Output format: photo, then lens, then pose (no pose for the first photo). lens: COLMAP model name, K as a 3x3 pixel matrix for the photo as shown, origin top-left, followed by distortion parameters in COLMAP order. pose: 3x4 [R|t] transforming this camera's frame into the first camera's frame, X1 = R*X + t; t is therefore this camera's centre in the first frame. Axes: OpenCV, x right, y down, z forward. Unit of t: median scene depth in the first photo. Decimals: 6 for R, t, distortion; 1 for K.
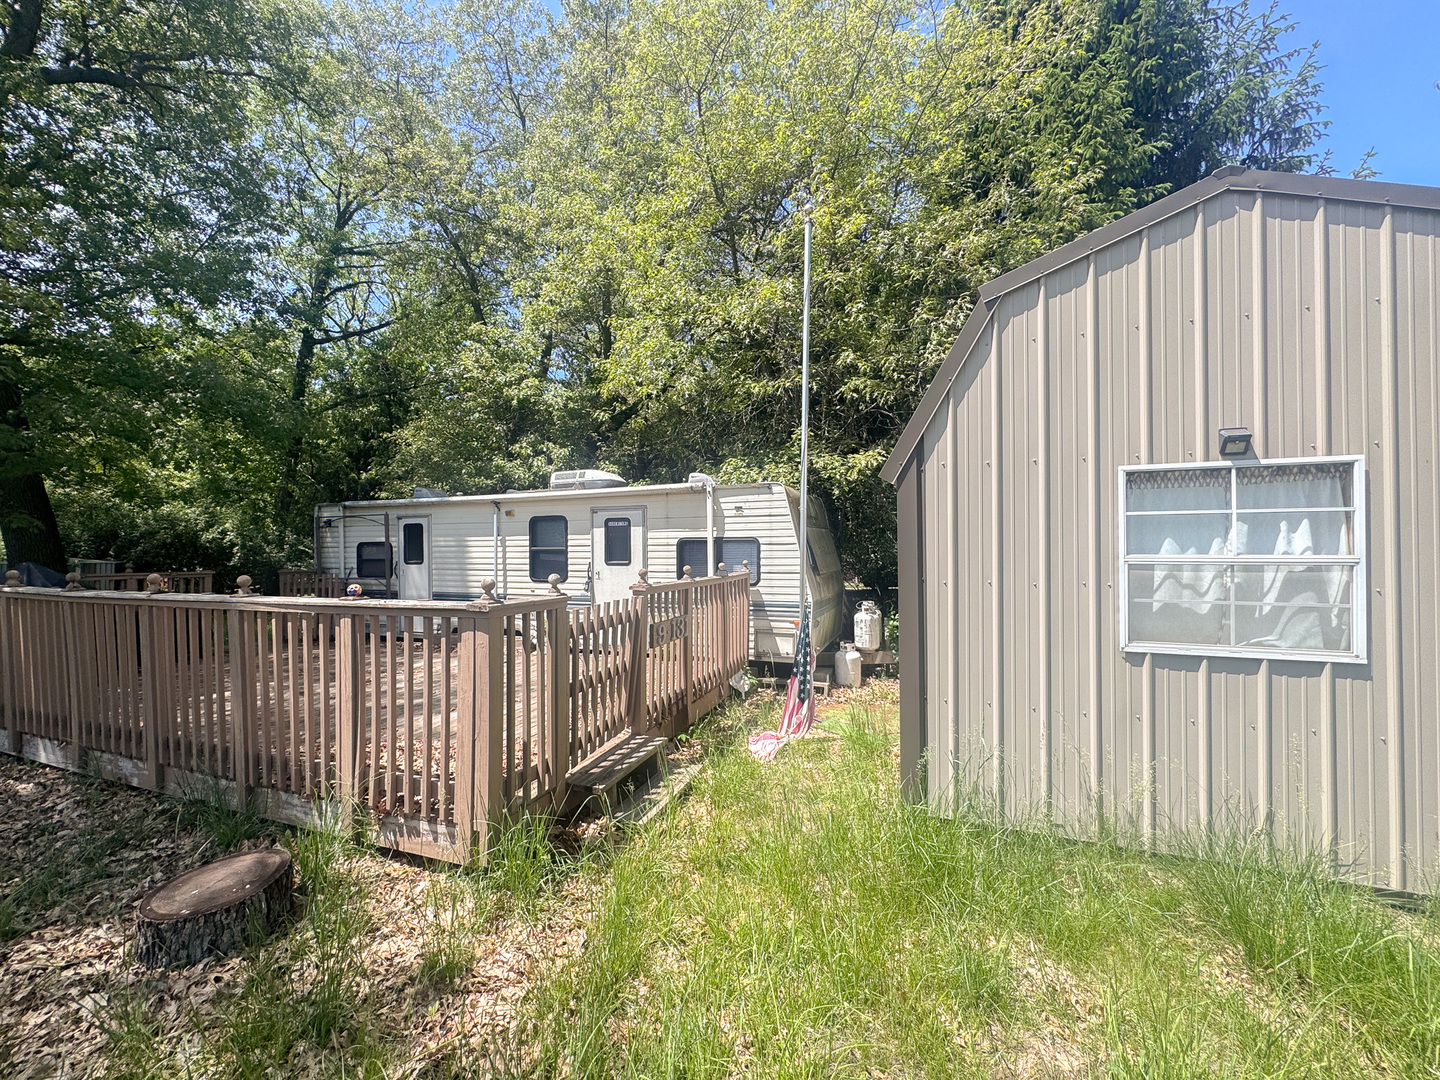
lens RADIAL K [[577.7, 0, 720.7], [0, 577.7, 546.0], [0, 0, 1]] dist [0.001805, 0.000552]
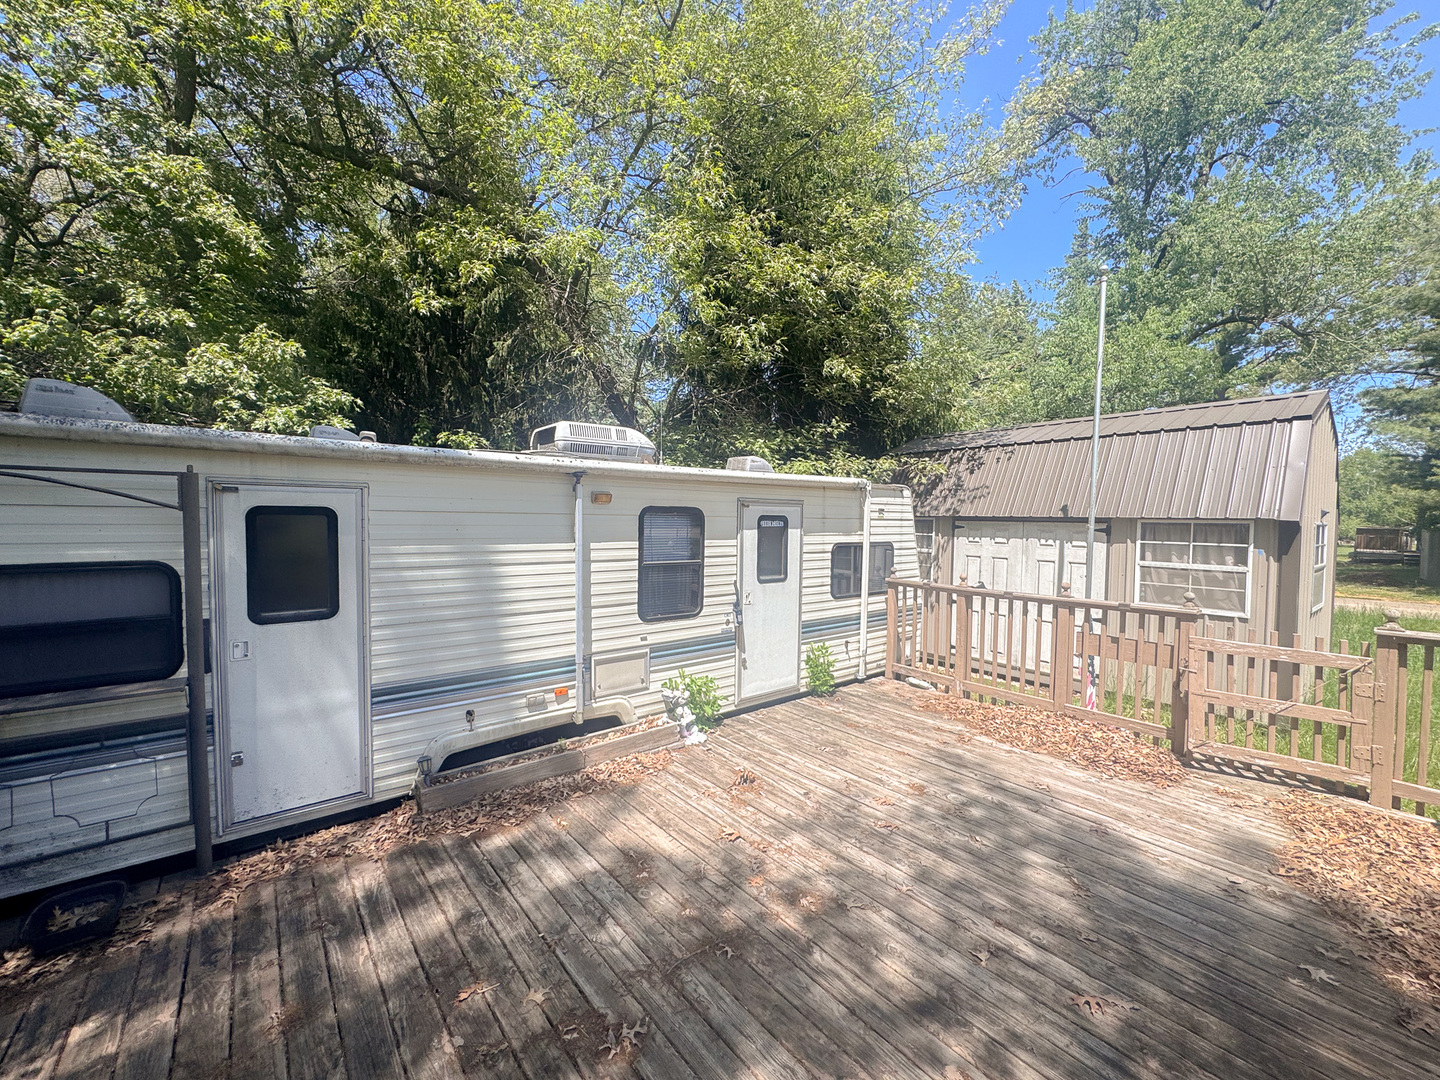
lens RADIAL K [[577.7, 0, 714.9], [0, 577.7, 541.6], [0, 0, 1]] dist [0.001805, 0.000552]
pose [[0.467617, -0.021086, 0.883680, -0.813274], [-0.010252, 0.999519, 0.029275, -0.034923], [-0.883872, -0.022749, 0.467175, 0.702140]]
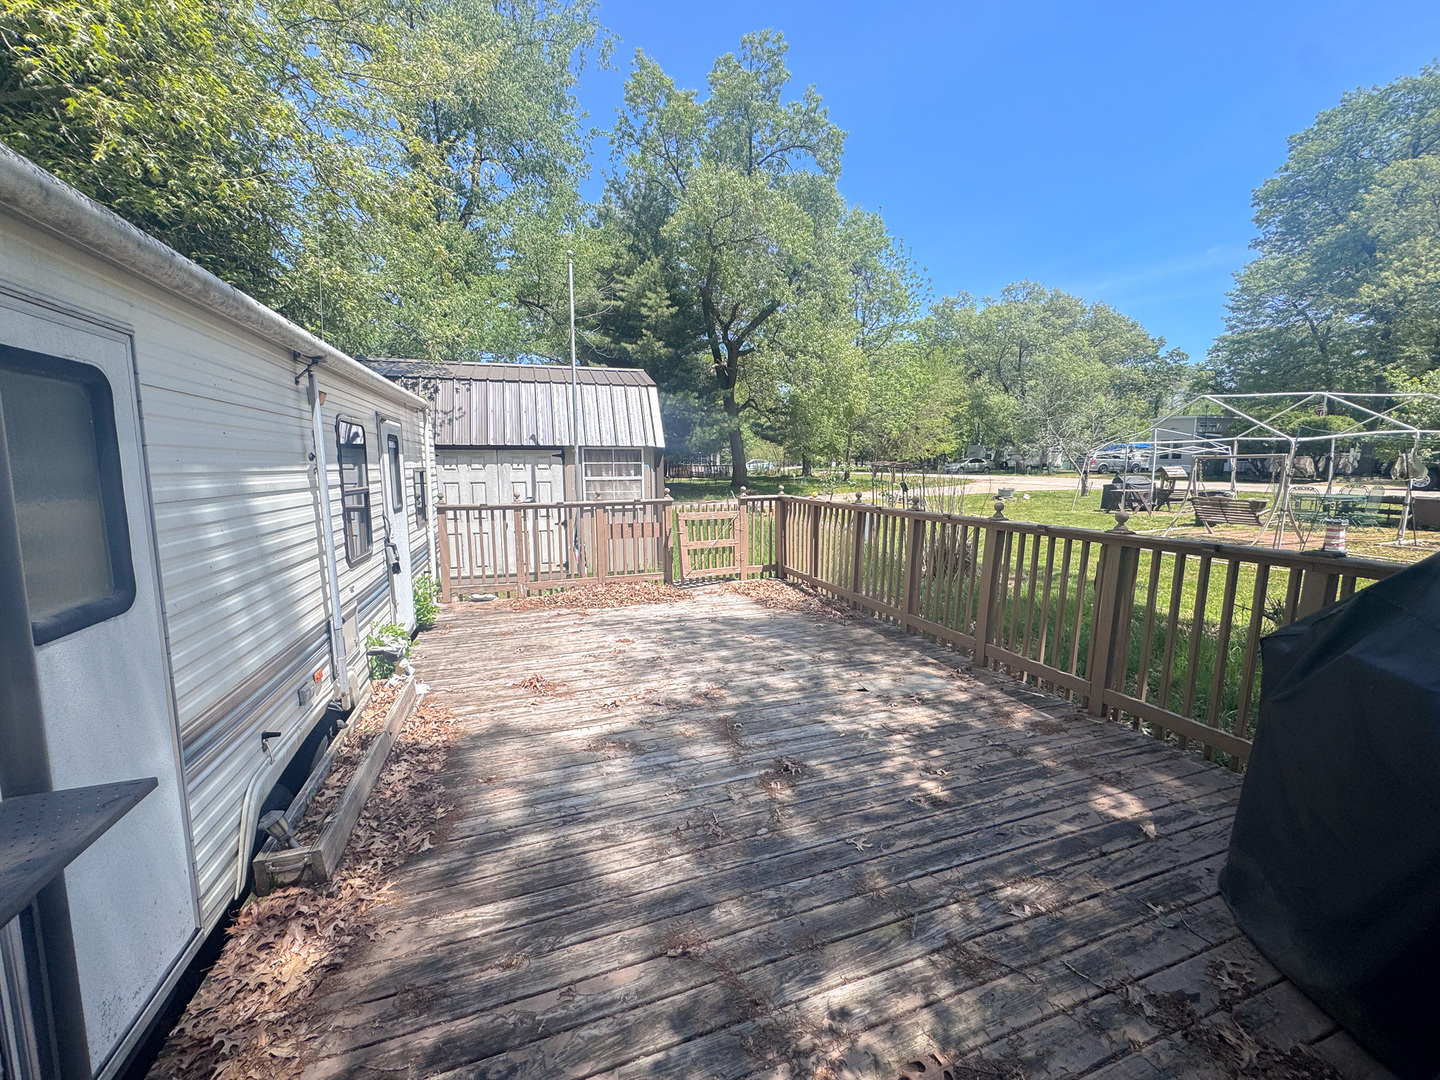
lens RADIAL K [[577.7, 0, 716.0], [0, 577.7, 538.6], [0, 0, 1]] dist [0.001805, 0.000552]
pose [[-0.660898, -0.084317, 0.745724, -0.849820], [0.018368, 0.991553, 0.128391, -0.011176], [-0.750251, 0.098551, -0.653767, 1.110483]]
